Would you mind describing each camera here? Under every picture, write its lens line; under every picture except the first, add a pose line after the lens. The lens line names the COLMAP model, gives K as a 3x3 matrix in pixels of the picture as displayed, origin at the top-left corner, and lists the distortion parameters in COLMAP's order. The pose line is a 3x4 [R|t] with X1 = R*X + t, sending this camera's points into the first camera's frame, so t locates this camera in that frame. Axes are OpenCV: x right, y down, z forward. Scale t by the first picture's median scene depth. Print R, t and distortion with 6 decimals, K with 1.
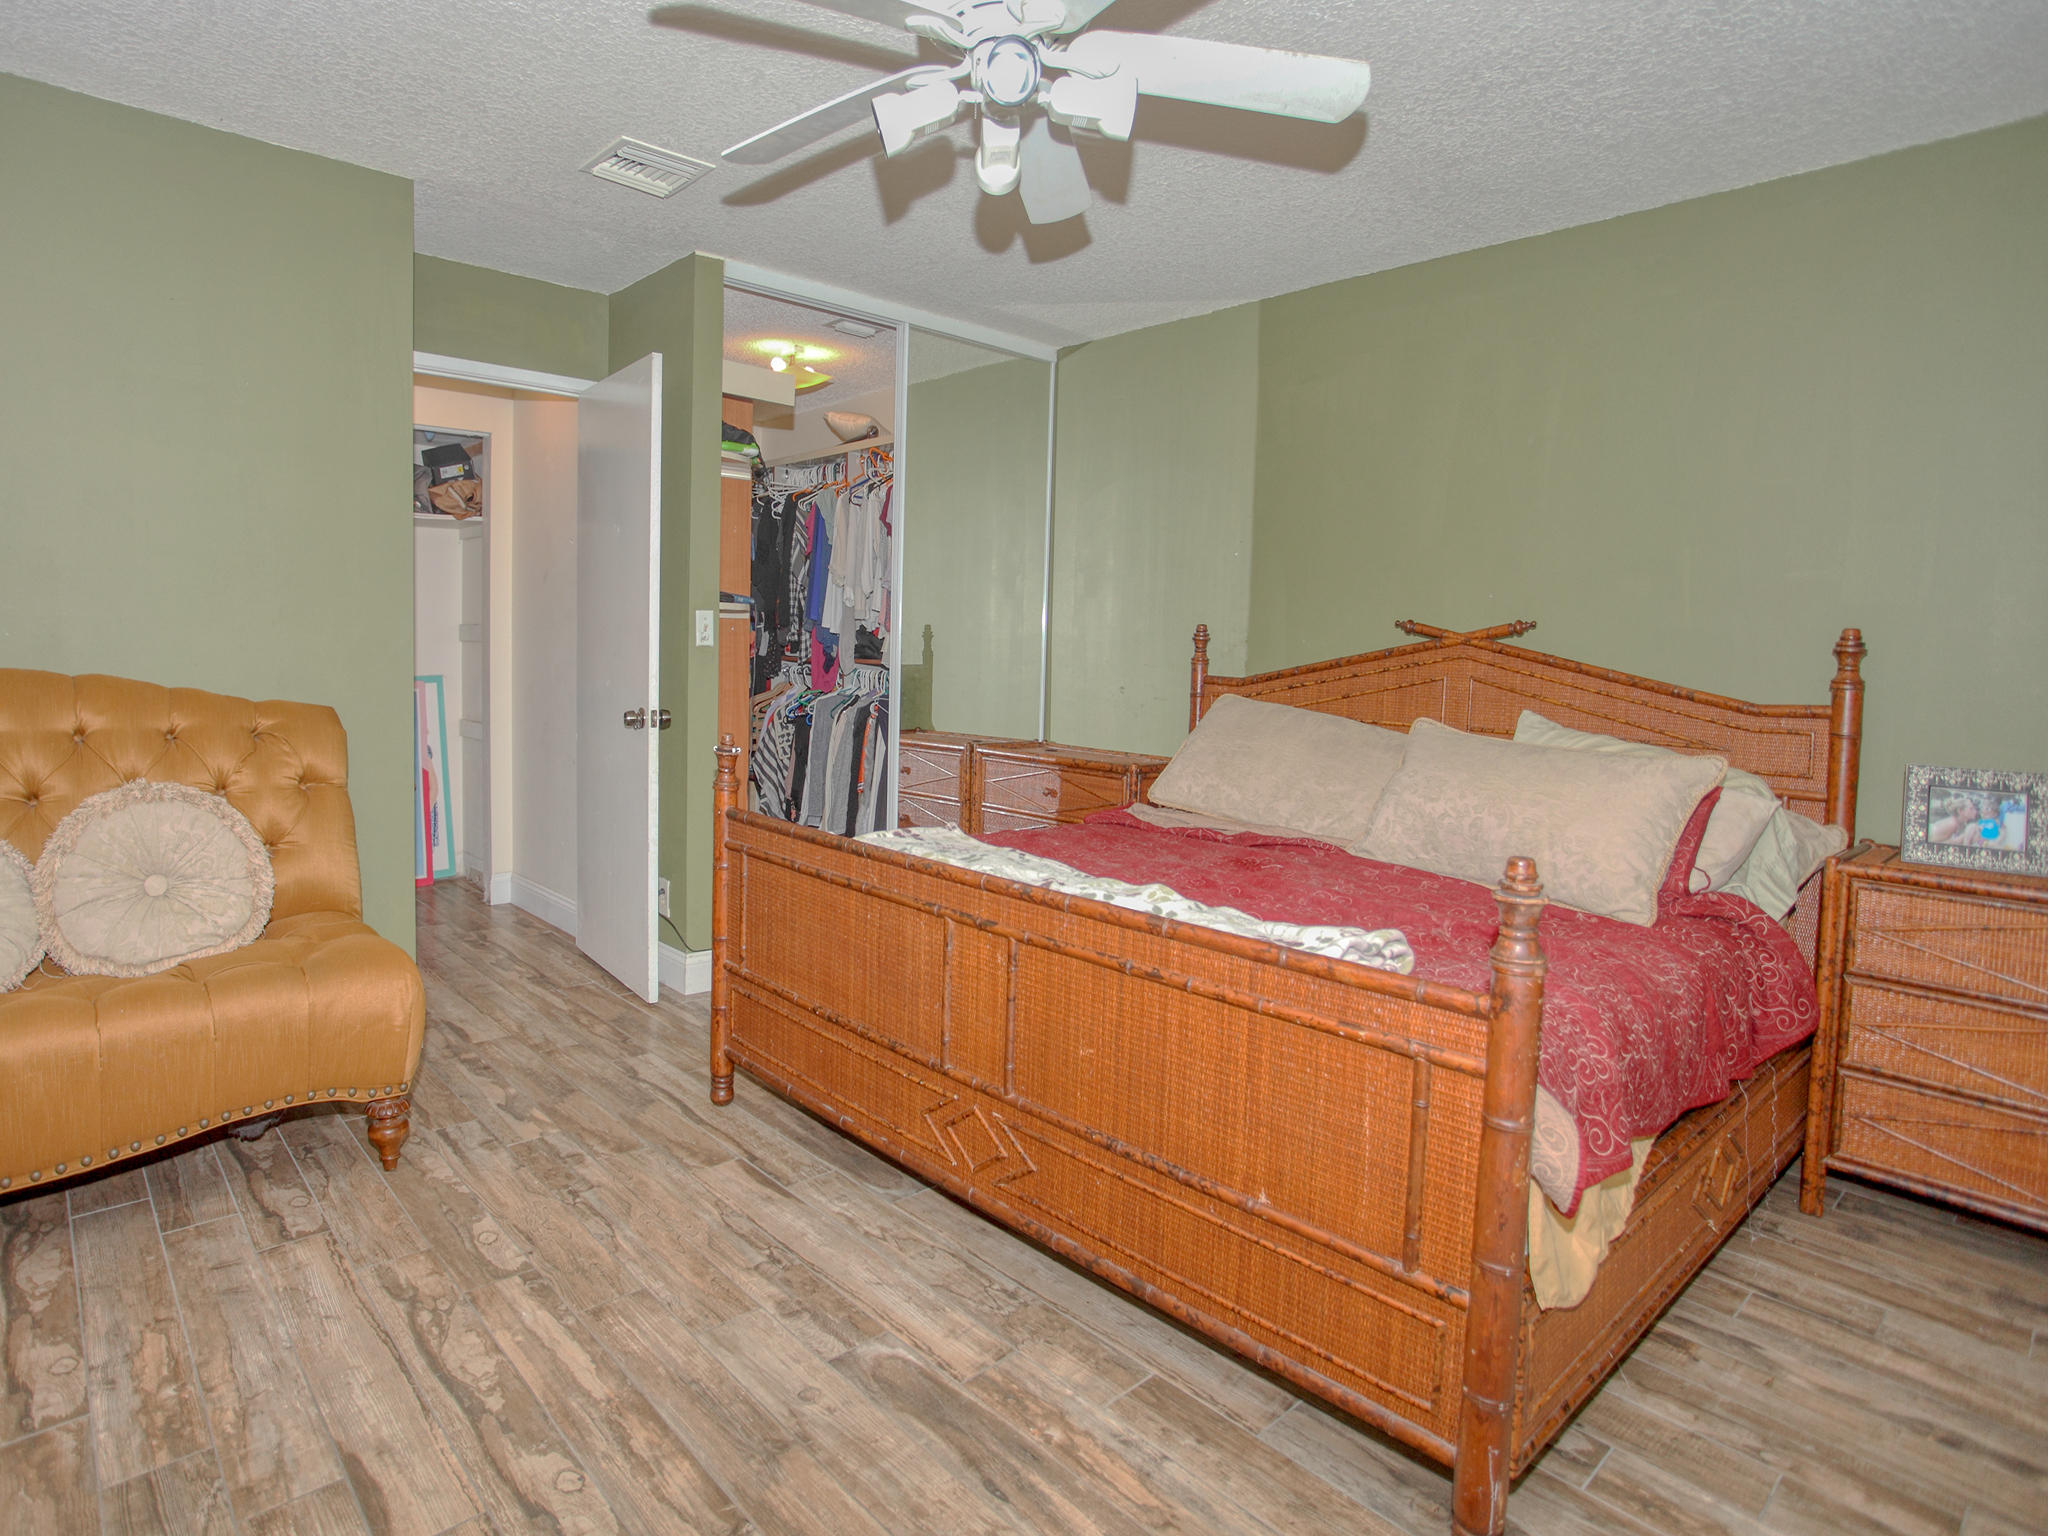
lens RADIAL K [[1175.7, 0, 1022.5], [0, 1175.7, 732.5], [0, 0, 1]] dist [-0.074014, 0.033497]
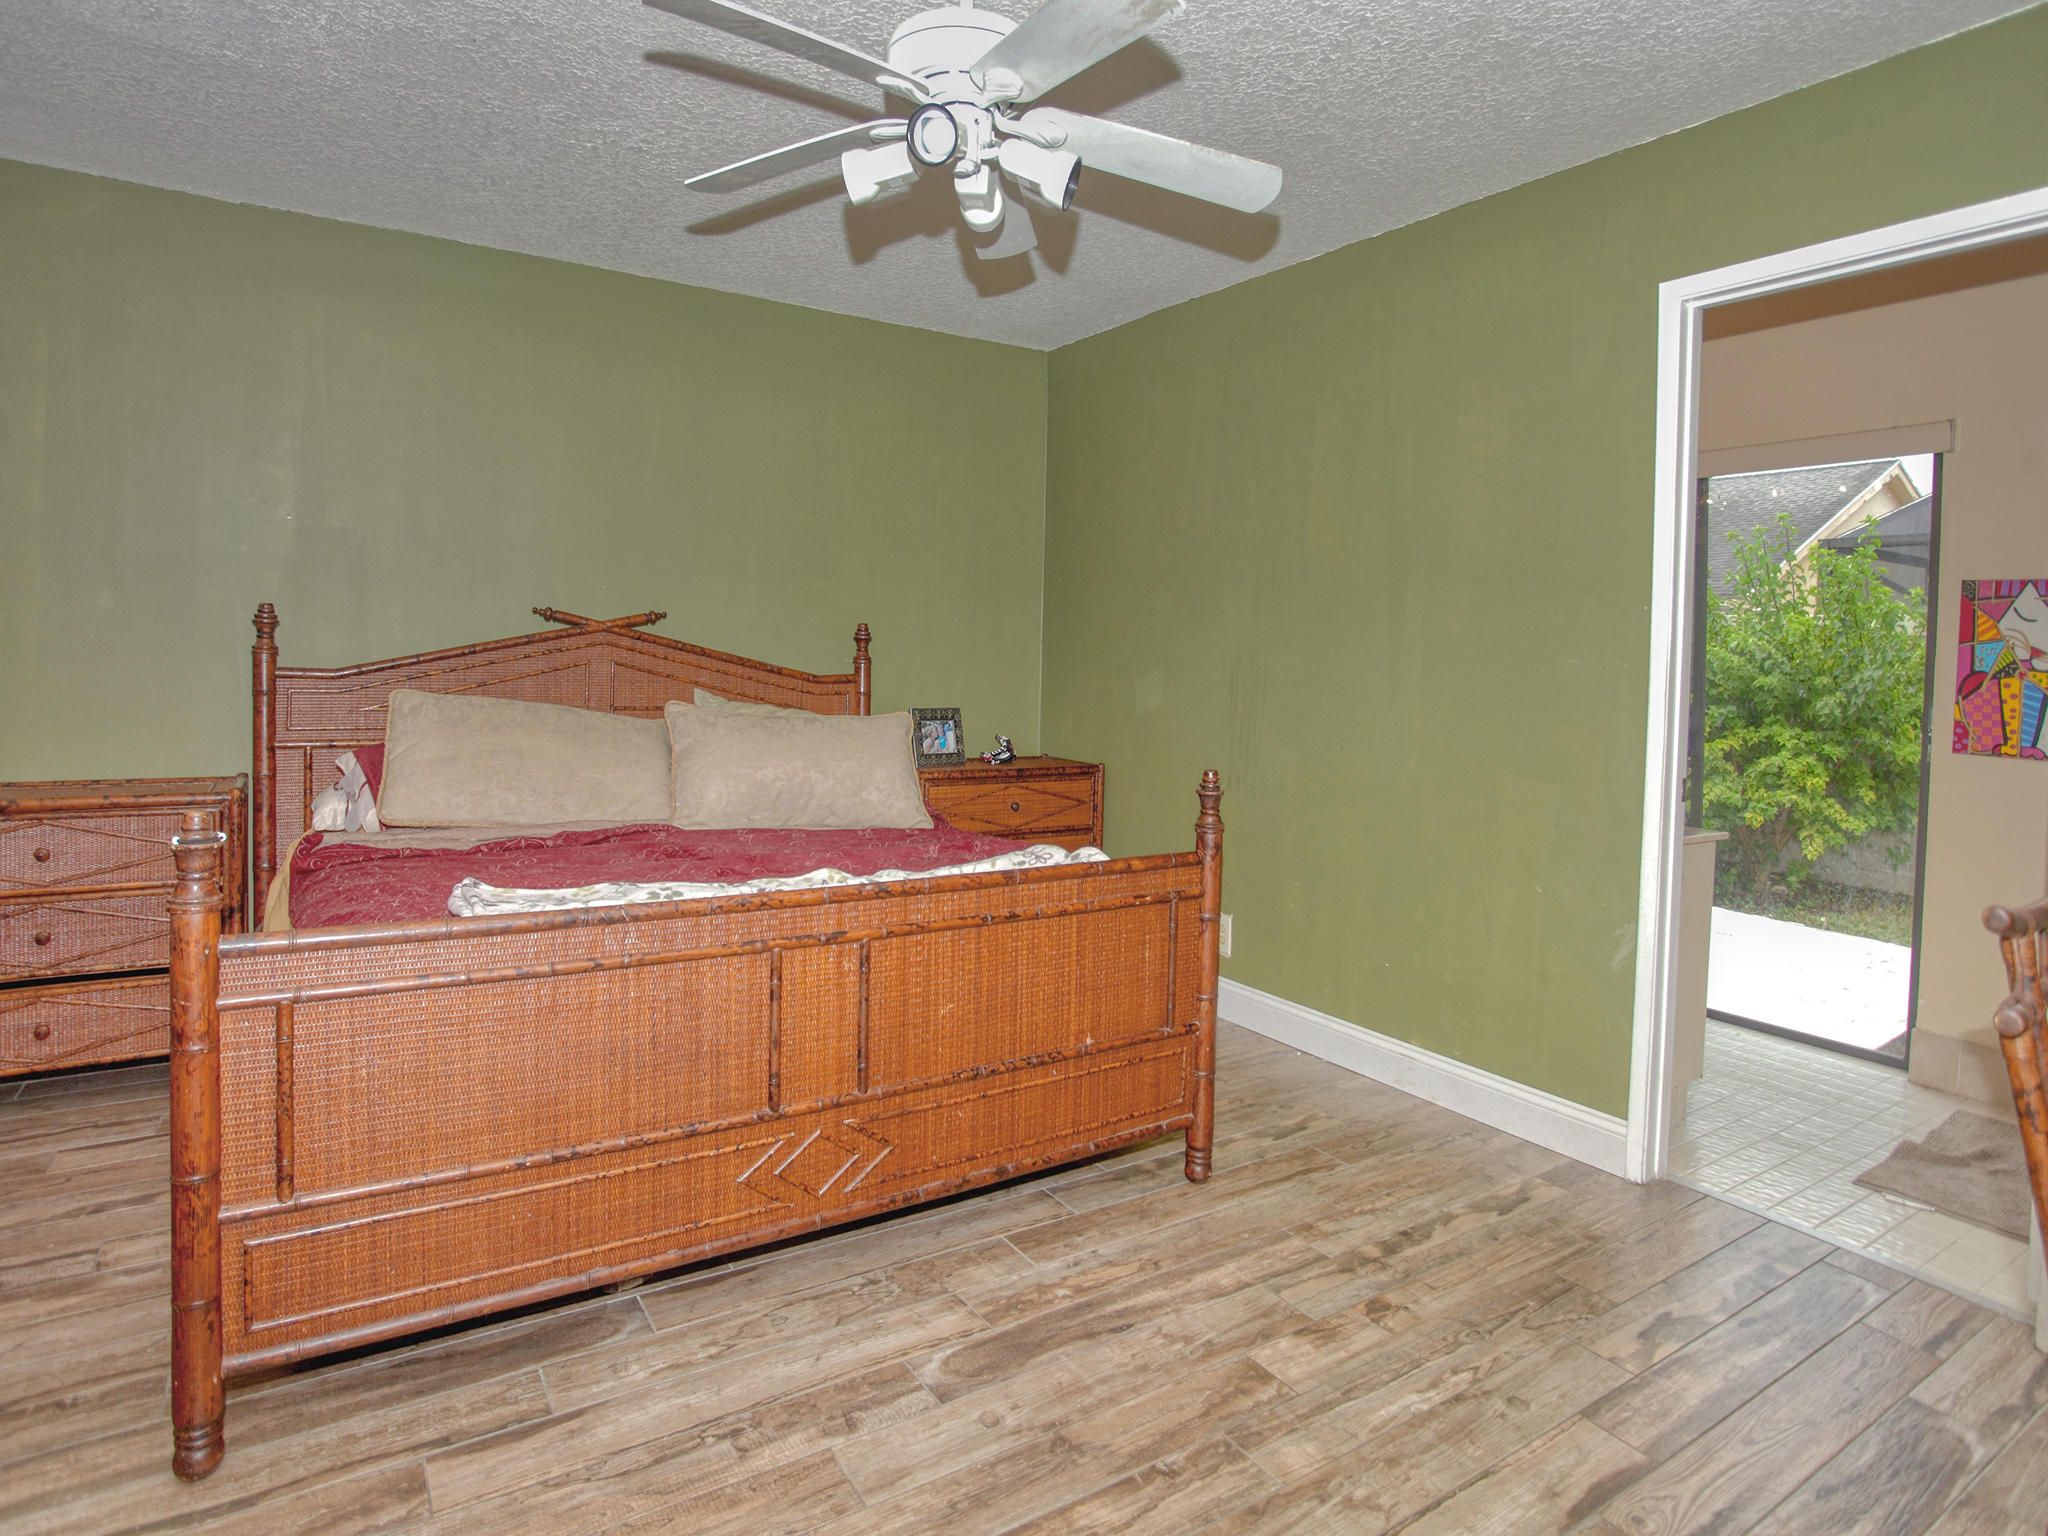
lens RADIAL K [[1107.6, 0, 1058.8], [0, 1107.6, 738.0], [0, 0, 1]] dist [-0.080078, 0.030847]
pose [[0.131991, -0.095702, 0.986620, -0.743020], [0.049180, 0.994735, 0.089910, -0.061002], [-0.990030, 0.036655, 0.136003, 0.572442]]
